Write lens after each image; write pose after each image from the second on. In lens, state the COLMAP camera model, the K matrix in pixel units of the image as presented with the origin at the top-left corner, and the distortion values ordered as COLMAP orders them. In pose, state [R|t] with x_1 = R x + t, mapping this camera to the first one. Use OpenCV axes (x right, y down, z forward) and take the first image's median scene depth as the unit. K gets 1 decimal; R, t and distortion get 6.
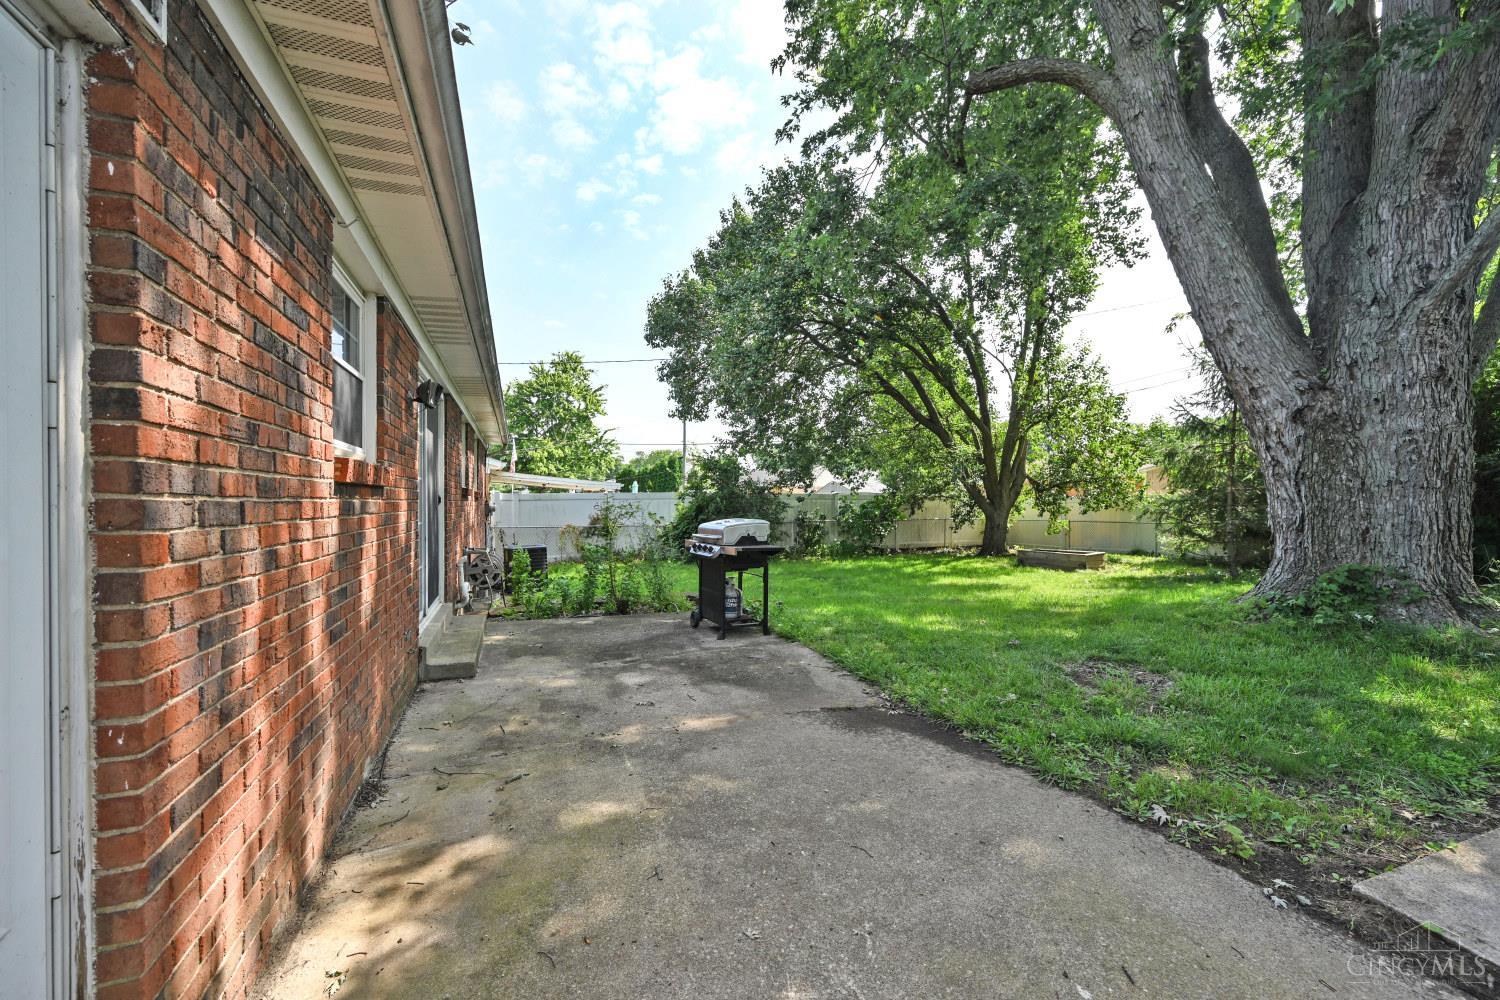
lens RADIAL K [[591.5, 0, 748.2], [0, 591.5, 503.4], [0, 0, 1]] dist [0.000415, -0.000370]
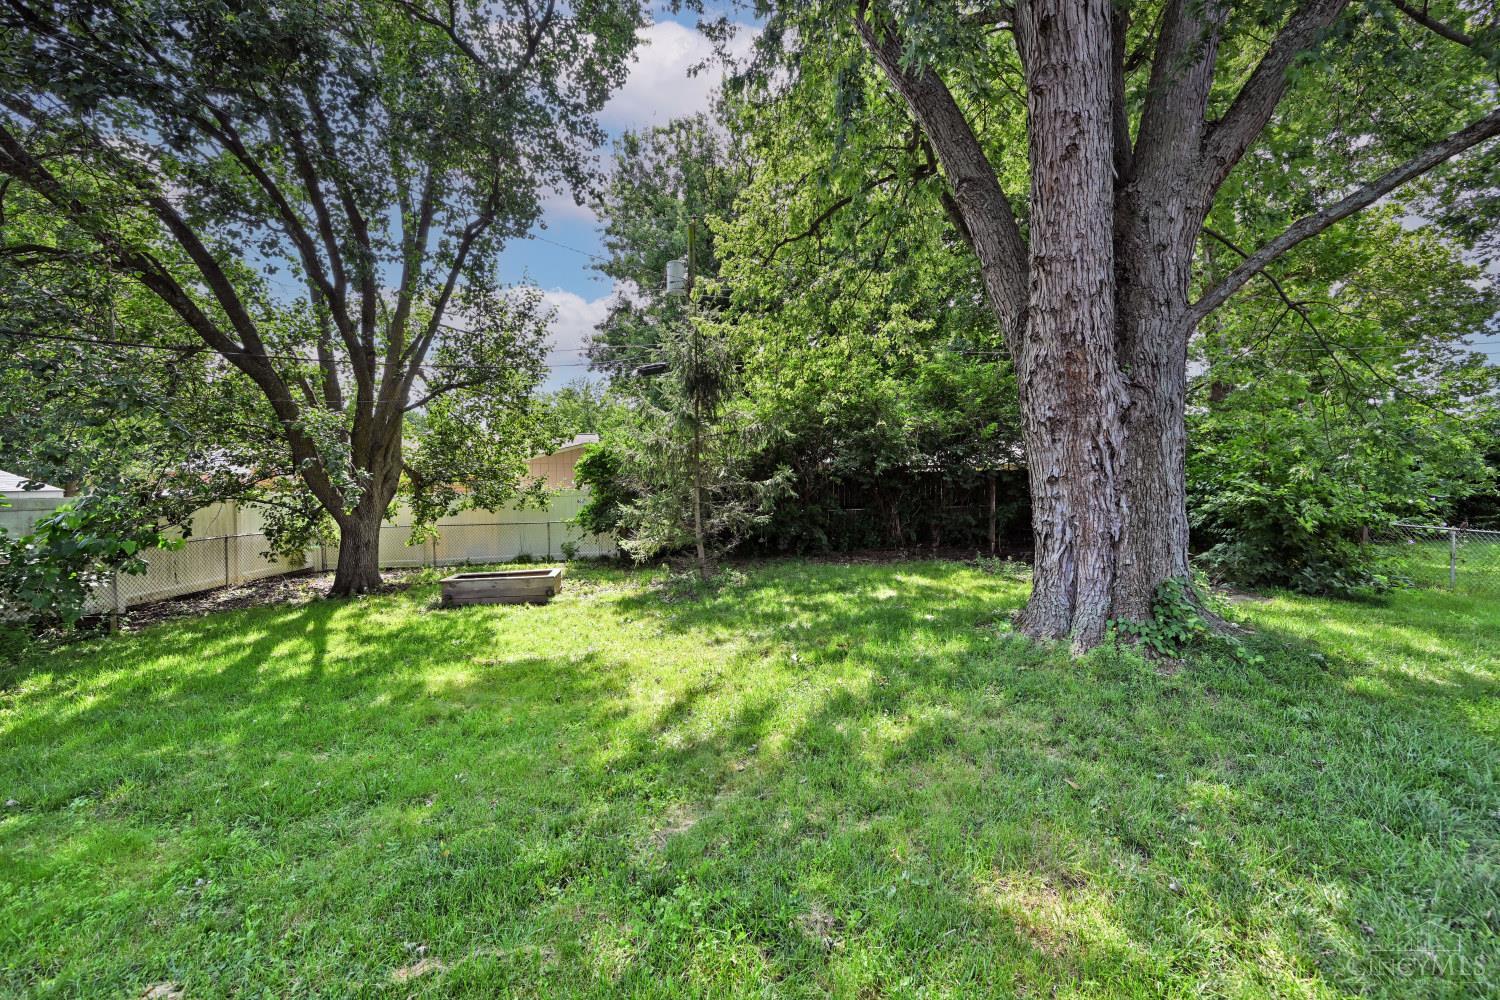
lens RADIAL K [[591.5, 0, 738.0], [0, 591.5, 497.4], [0, 0, 1]] dist [0.000415, -0.000370]
pose [[0.376521, -0.027839, 0.925990, -0.127153], [0.017204, 0.999586, 0.023056, -0.079364], [-0.926248, 0.007250, 0.376844, 1.694819]]
